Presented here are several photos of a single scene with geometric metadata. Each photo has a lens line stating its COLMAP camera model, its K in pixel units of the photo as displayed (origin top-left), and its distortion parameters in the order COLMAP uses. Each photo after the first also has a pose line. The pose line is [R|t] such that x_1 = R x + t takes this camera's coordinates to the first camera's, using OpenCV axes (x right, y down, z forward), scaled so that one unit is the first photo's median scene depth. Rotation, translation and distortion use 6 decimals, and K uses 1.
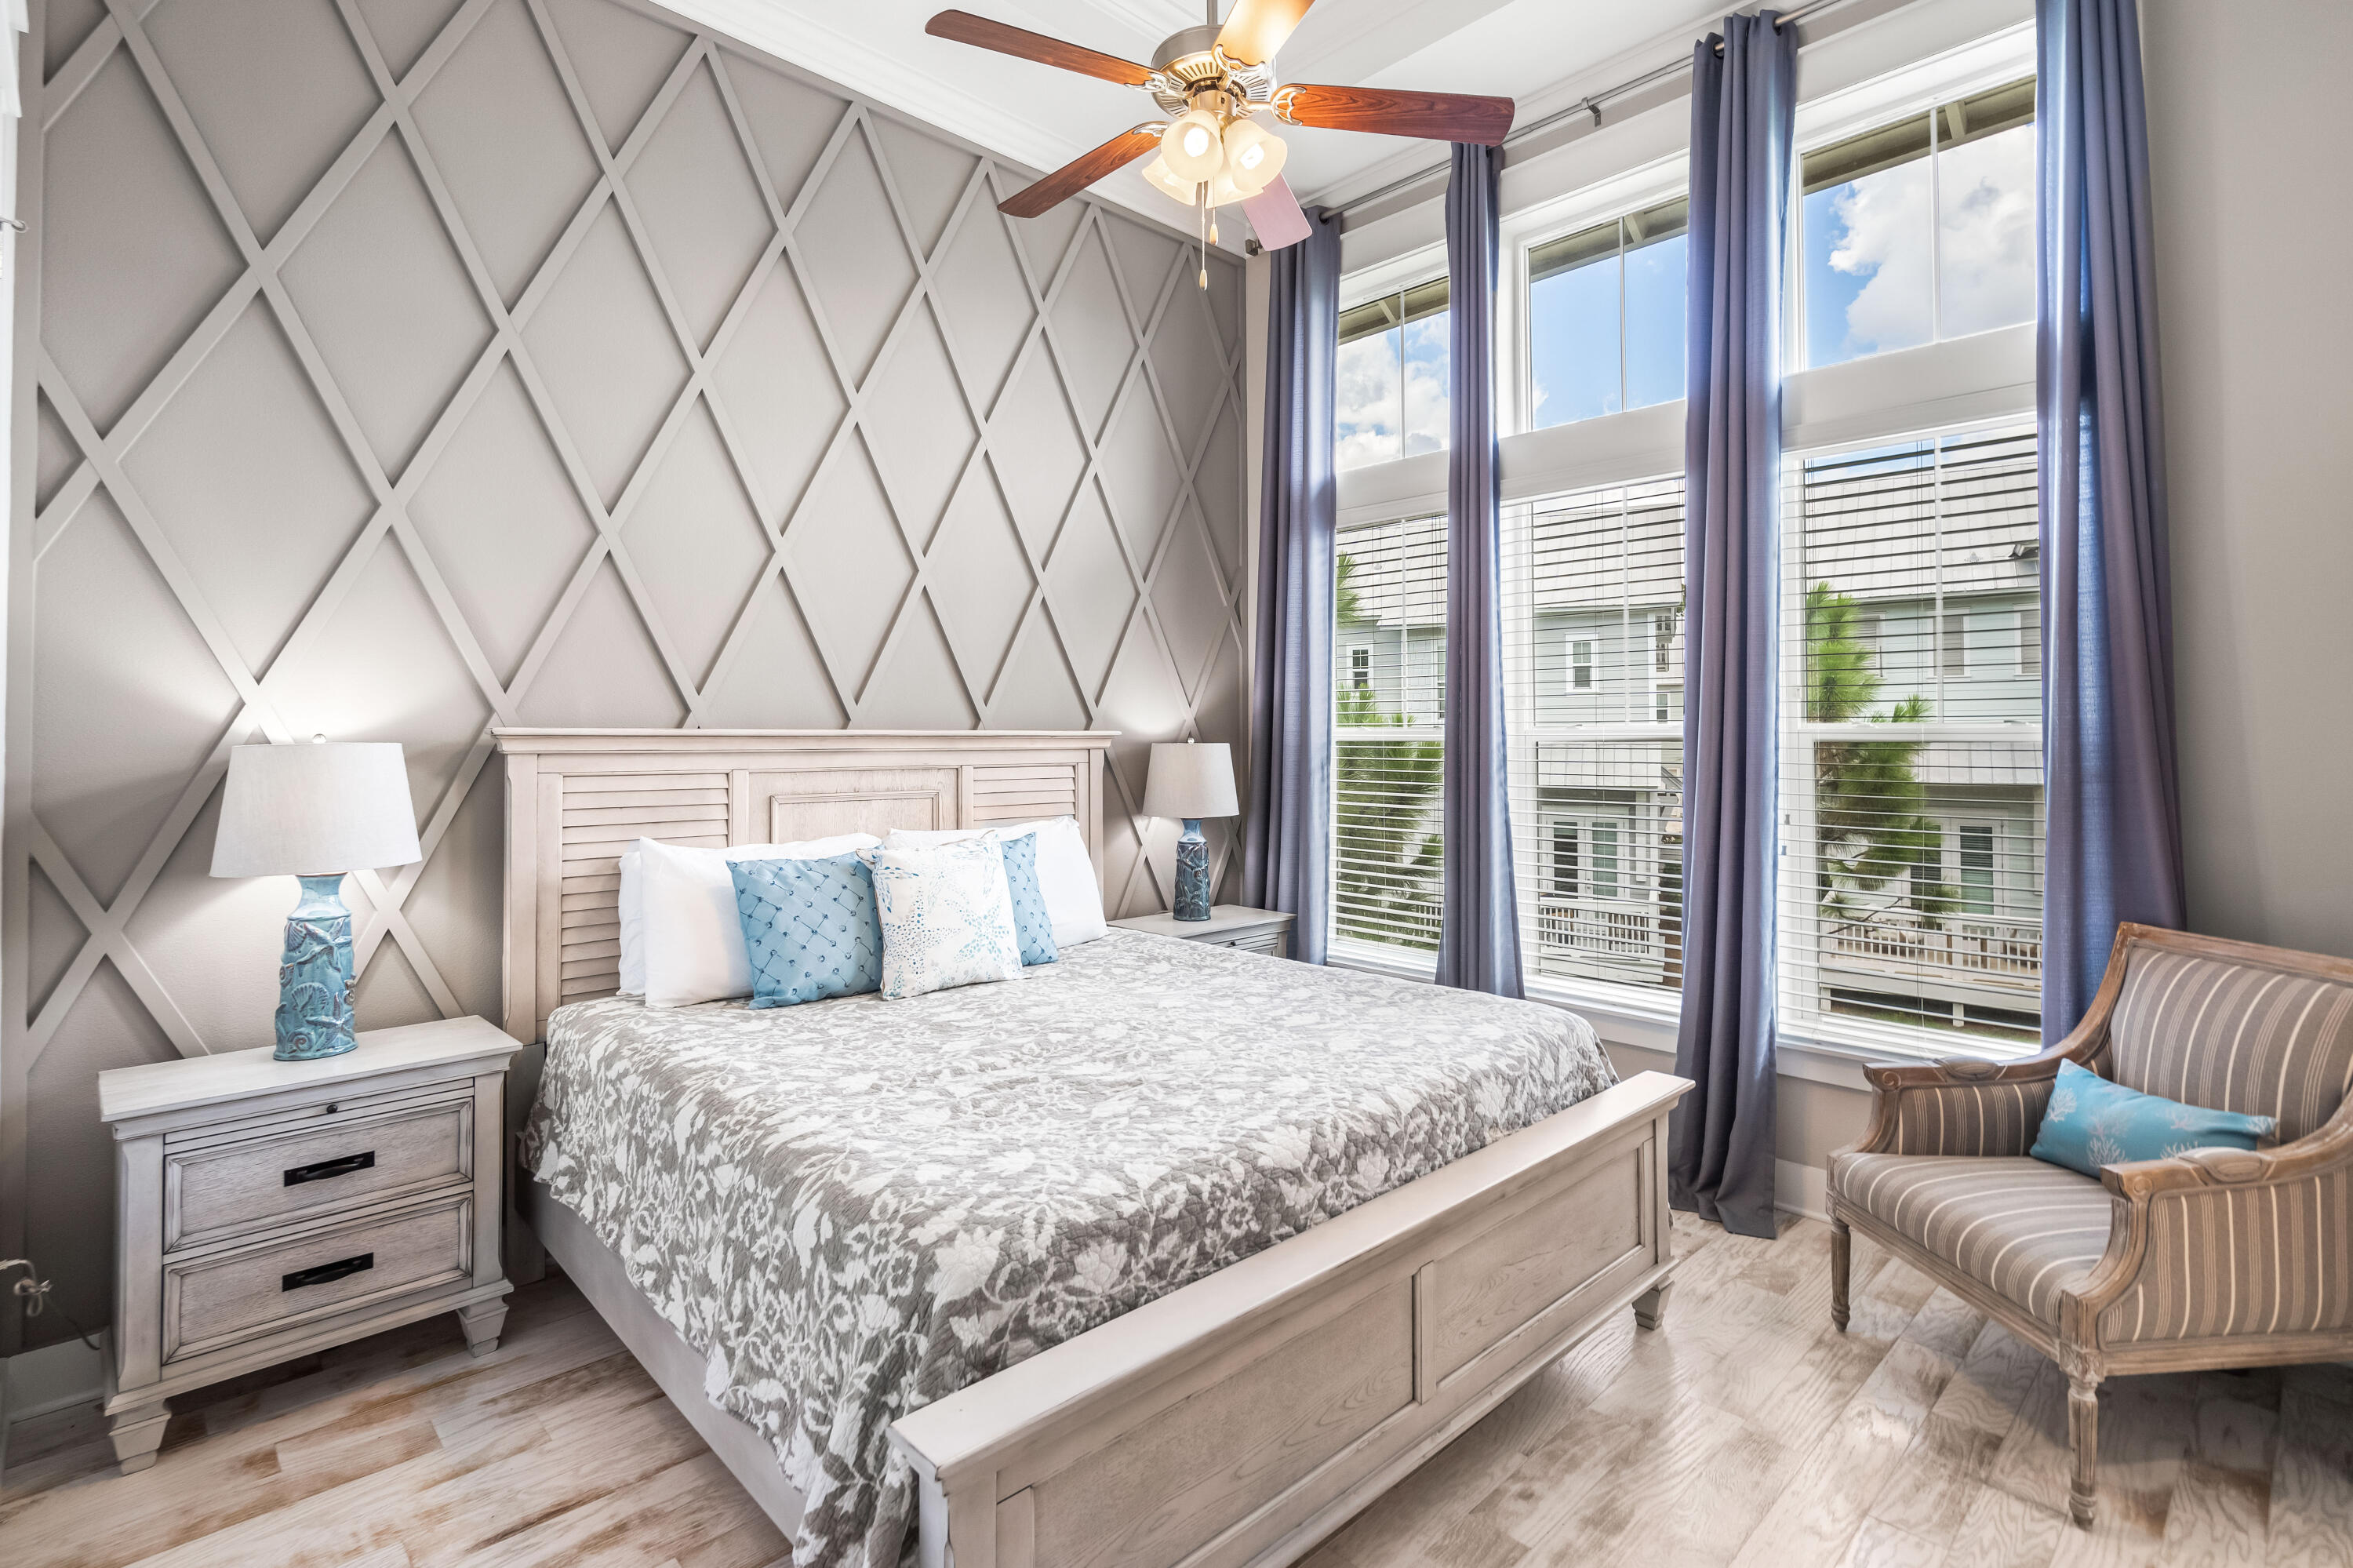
lens RADIAL K [[1136.0, 0, 1166.4], [0, 1136.0, 725.2], [0, 0, 1]] dist [0.001390, -0.000230]
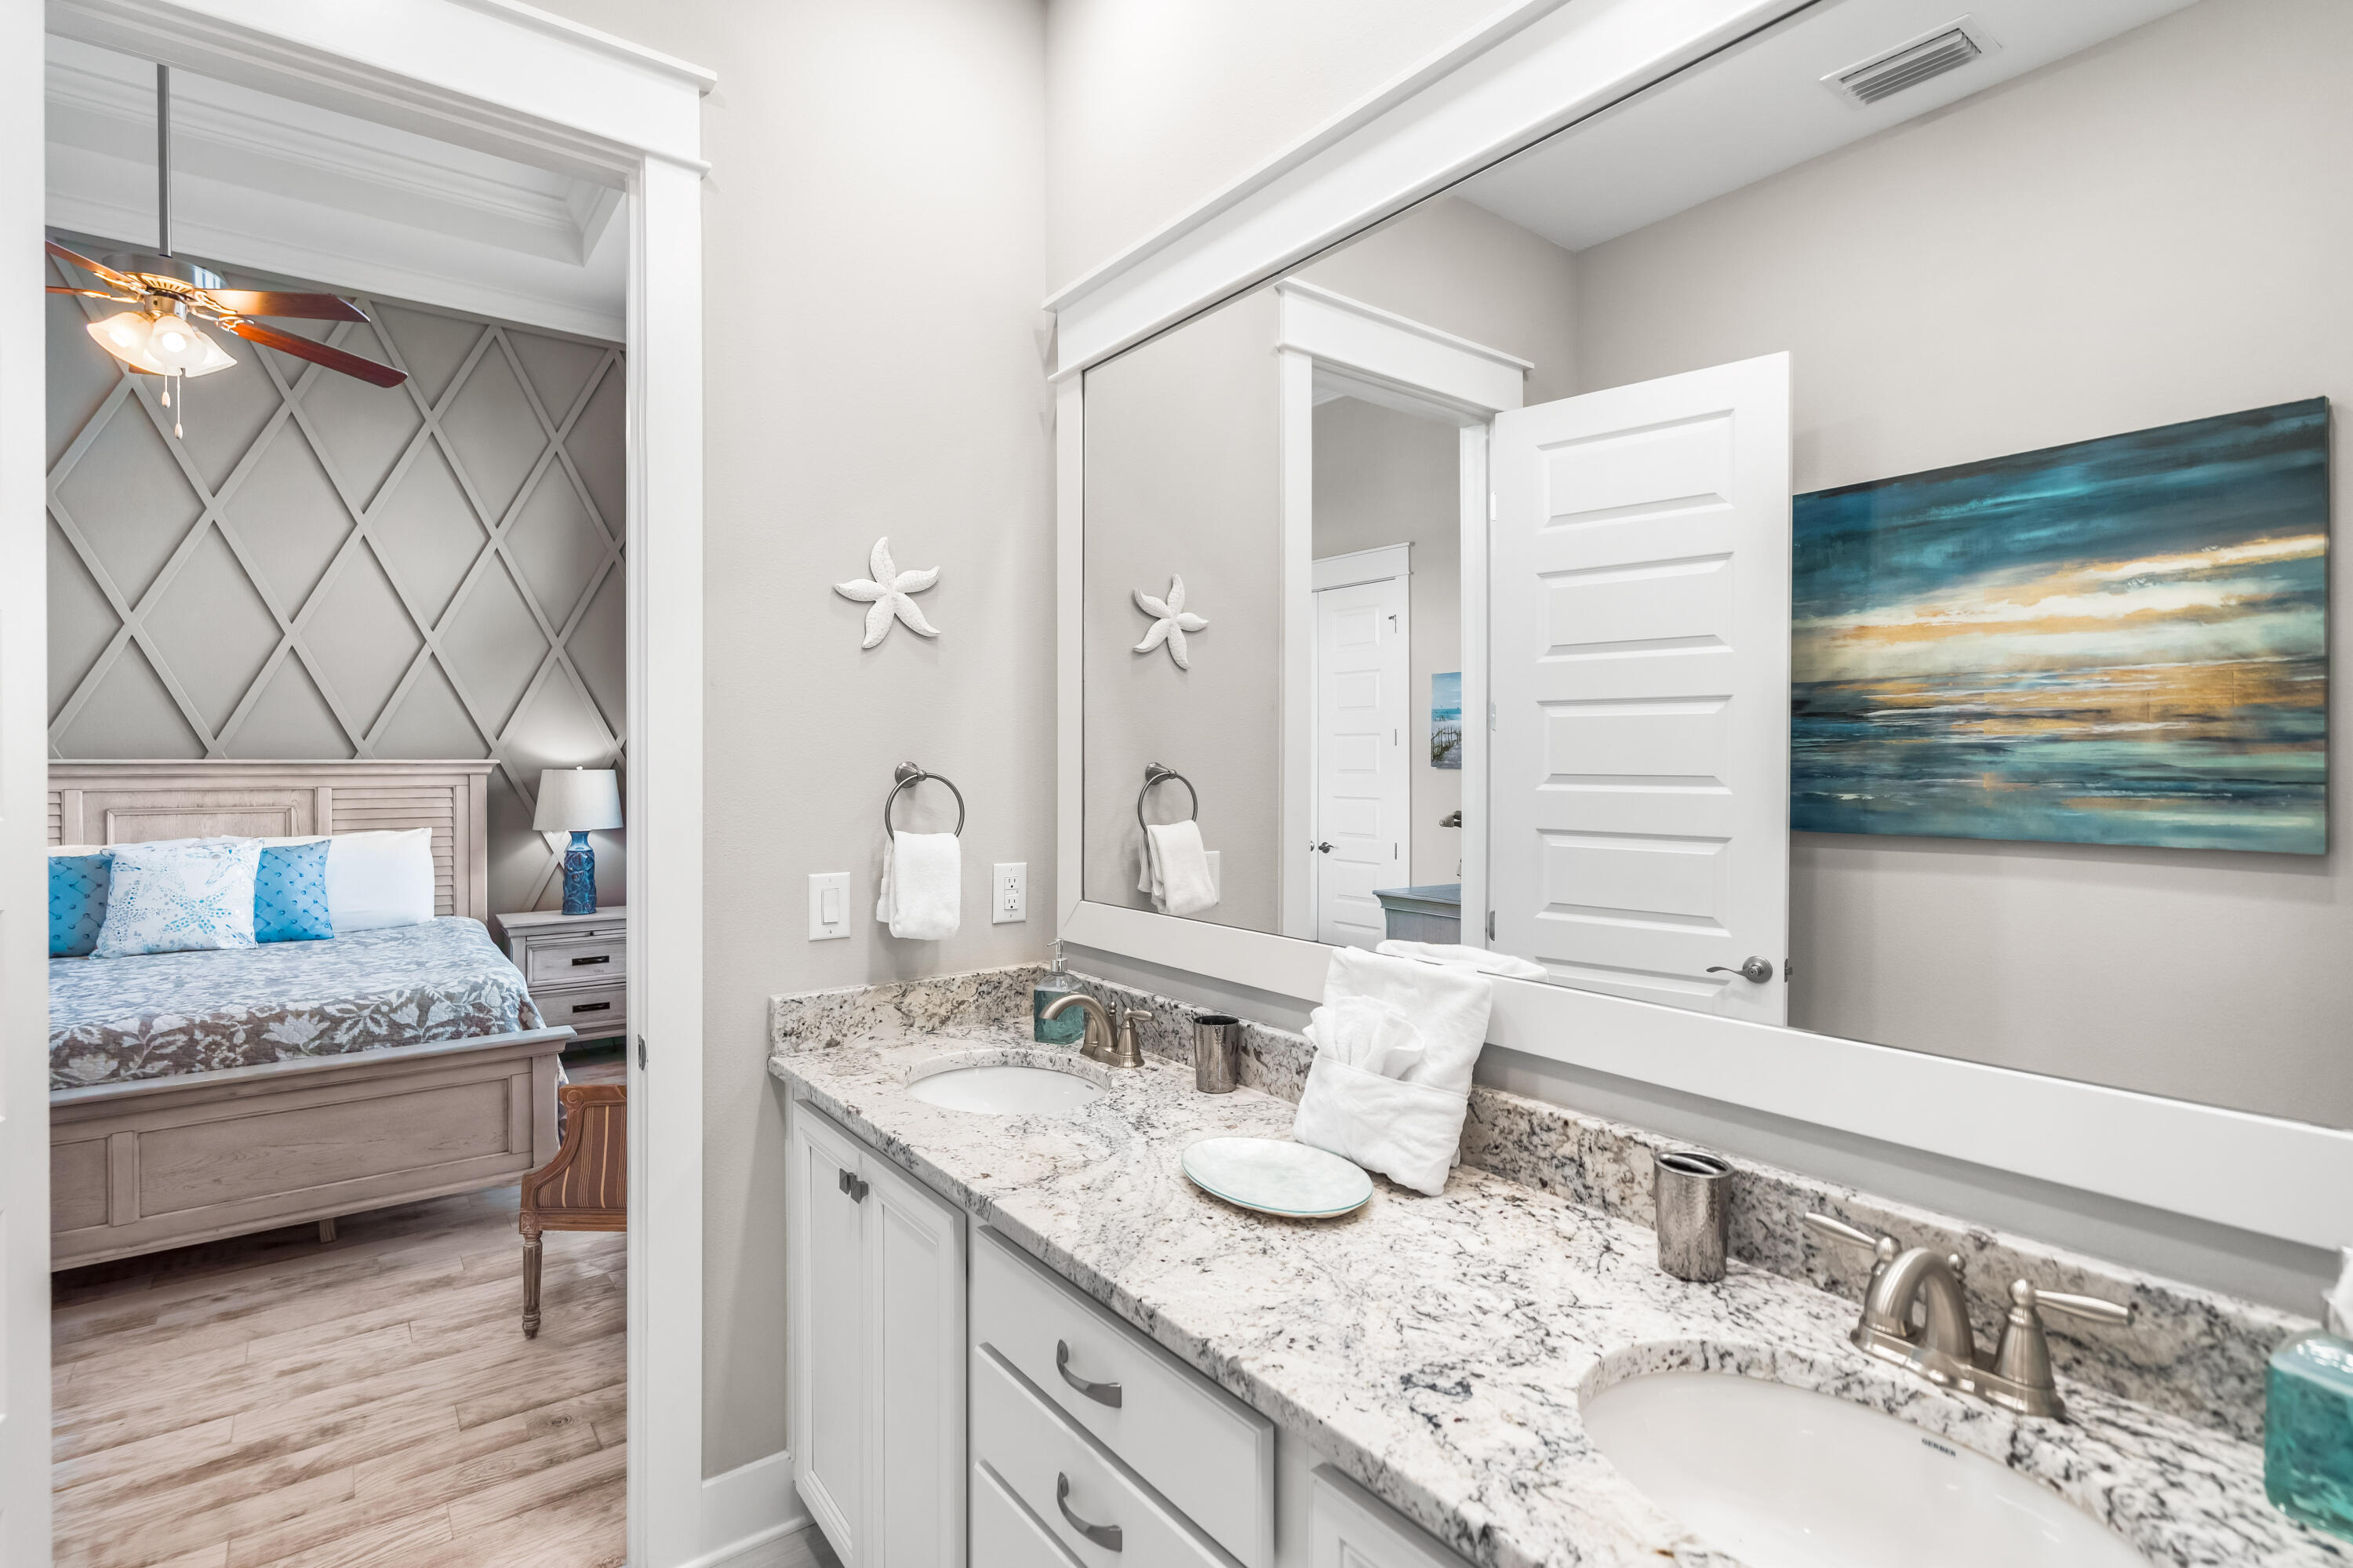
lens RADIAL K [[1114.0, 0, 1169.3], [0, 1114.0, 759.8], [0, 0, 1]] dist [0.002529, 0.000716]
pose [[0.993357, 0.004890, -0.114966, 0.983471], [-0.003406, 0.999908, 0.013103, -0.016535], [0.115020, -0.012624, 0.993283, -0.152335]]
